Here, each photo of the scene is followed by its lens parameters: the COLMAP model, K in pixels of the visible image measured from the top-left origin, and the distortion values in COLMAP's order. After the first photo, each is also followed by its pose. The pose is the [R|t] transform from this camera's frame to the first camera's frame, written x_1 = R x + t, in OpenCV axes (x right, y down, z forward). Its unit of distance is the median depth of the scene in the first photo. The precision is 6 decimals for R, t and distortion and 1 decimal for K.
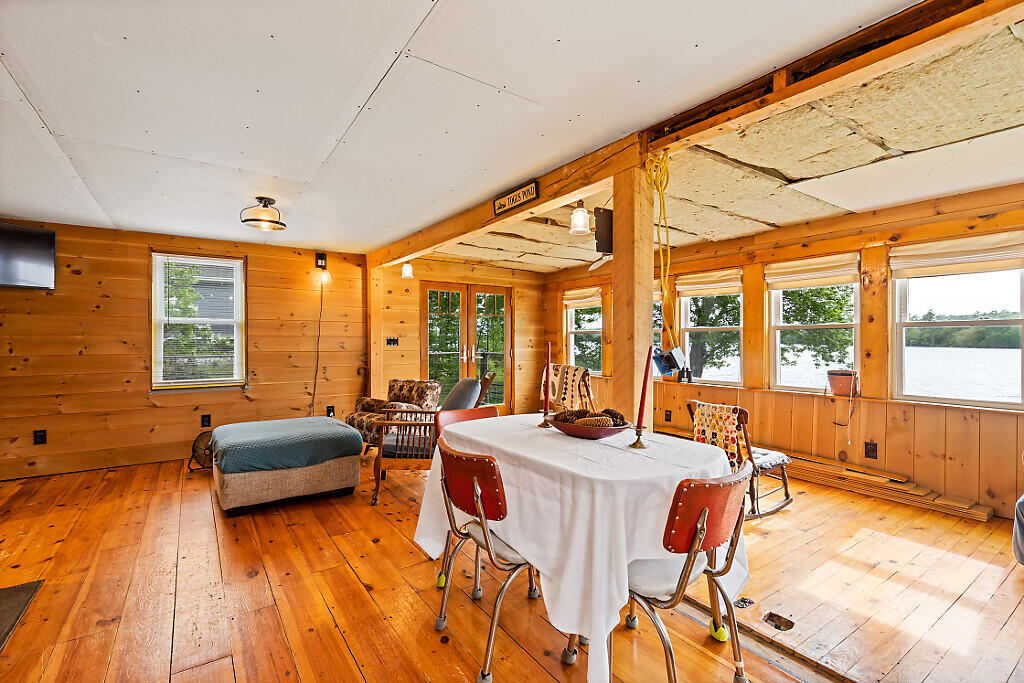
lens RADIAL K [[468.9, 0, 509.0], [0, 468.9, 342.3], [0, 0, 1]] dist [0.009975, -0.000465]
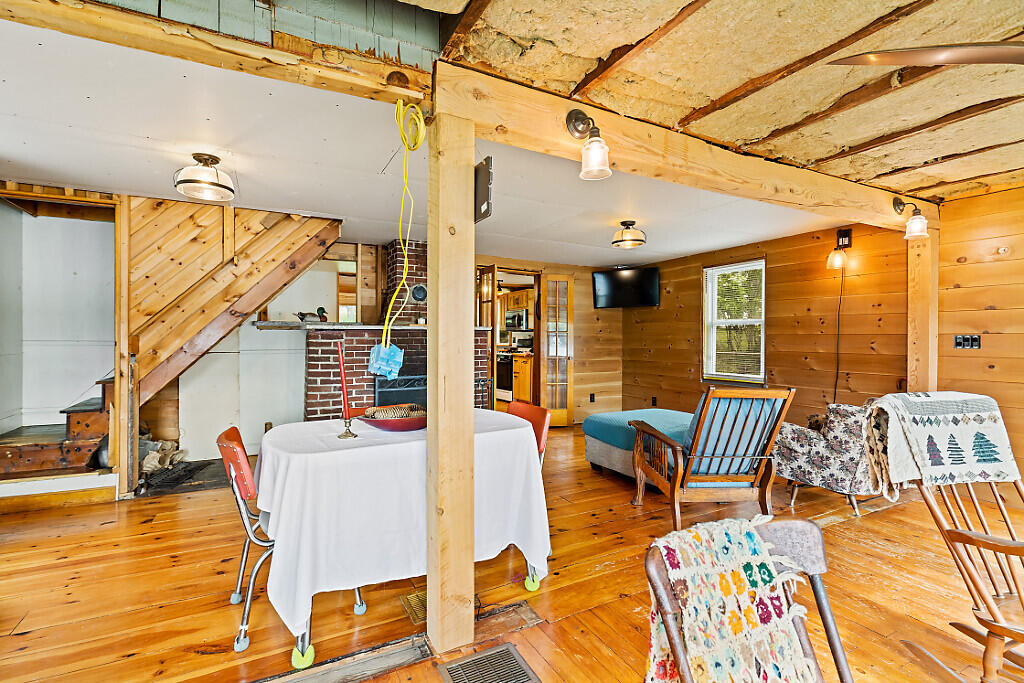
lens RADIAL K [[468.9, 0, 509.4], [0, 468.9, 340.9], [0, 0, 1]] dist [0.009975, -0.000465]
pose [[-0.109232, 0.004872, -0.994004, 0.491695], [-0.006498, 0.999963, 0.005616, -0.002471], [0.993995, 0.007073, -0.109196, 0.569488]]
